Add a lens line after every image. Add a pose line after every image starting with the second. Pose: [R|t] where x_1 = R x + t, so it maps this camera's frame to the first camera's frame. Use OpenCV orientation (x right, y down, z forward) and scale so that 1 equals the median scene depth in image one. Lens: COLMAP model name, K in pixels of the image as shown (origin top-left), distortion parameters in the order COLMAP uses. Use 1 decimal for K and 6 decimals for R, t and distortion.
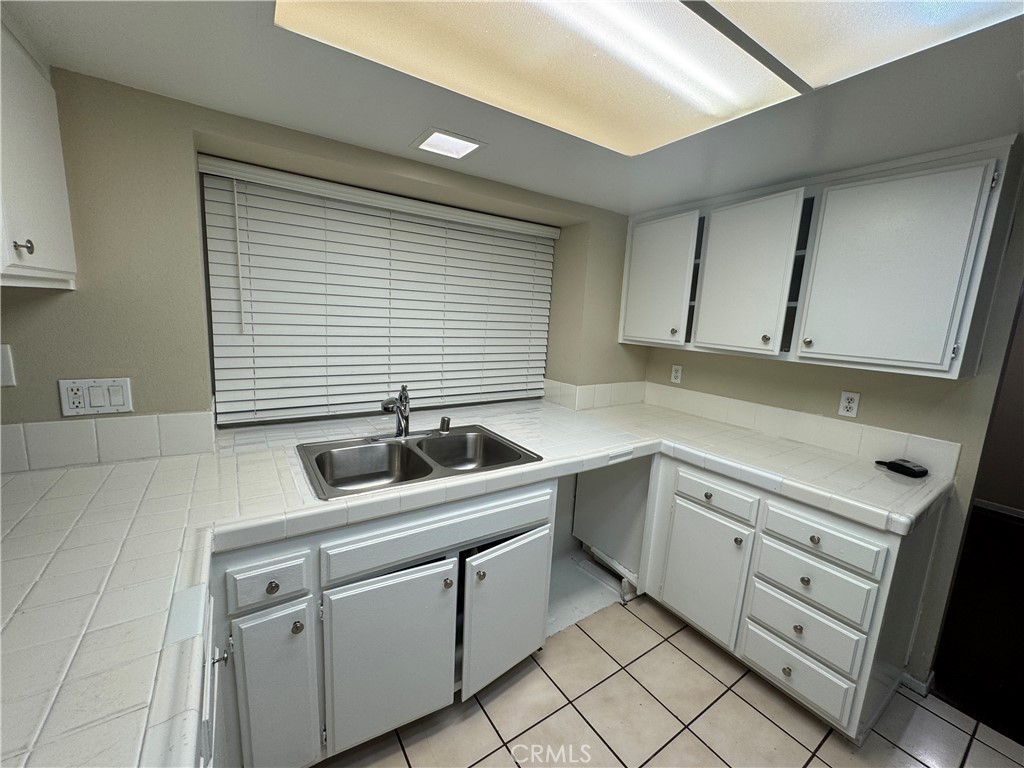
lens RADIAL K [[405.3, 0, 508.8], [0, 405.3, 381.1], [0, 0, 1]] dist [-0.003432, 0.000171]
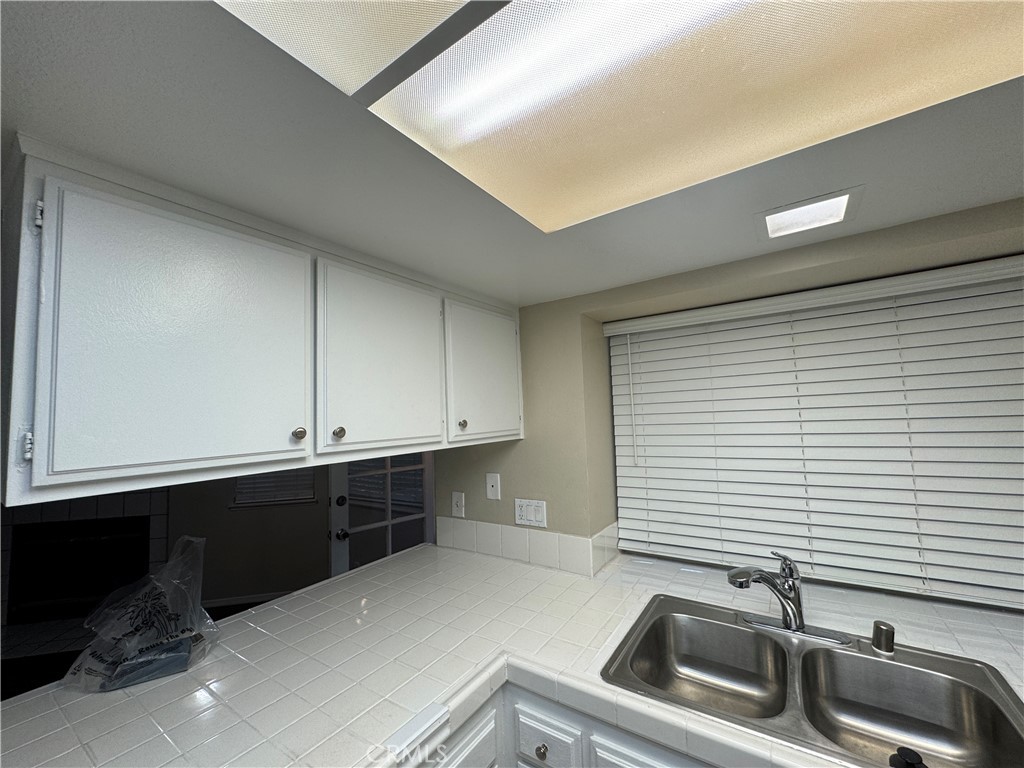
lens RADIAL K [[405.3, 0, 515.2], [0, 405.3, 382.3], [0, 0, 1]] dist [-0.003432, 0.000171]
pose [[0.383790, -0.148539, -0.911395, 0.241041], [-0.092050, 0.975908, -0.197815, -0.092313], [0.918821, 0.159813, 0.360871, 0.277304]]
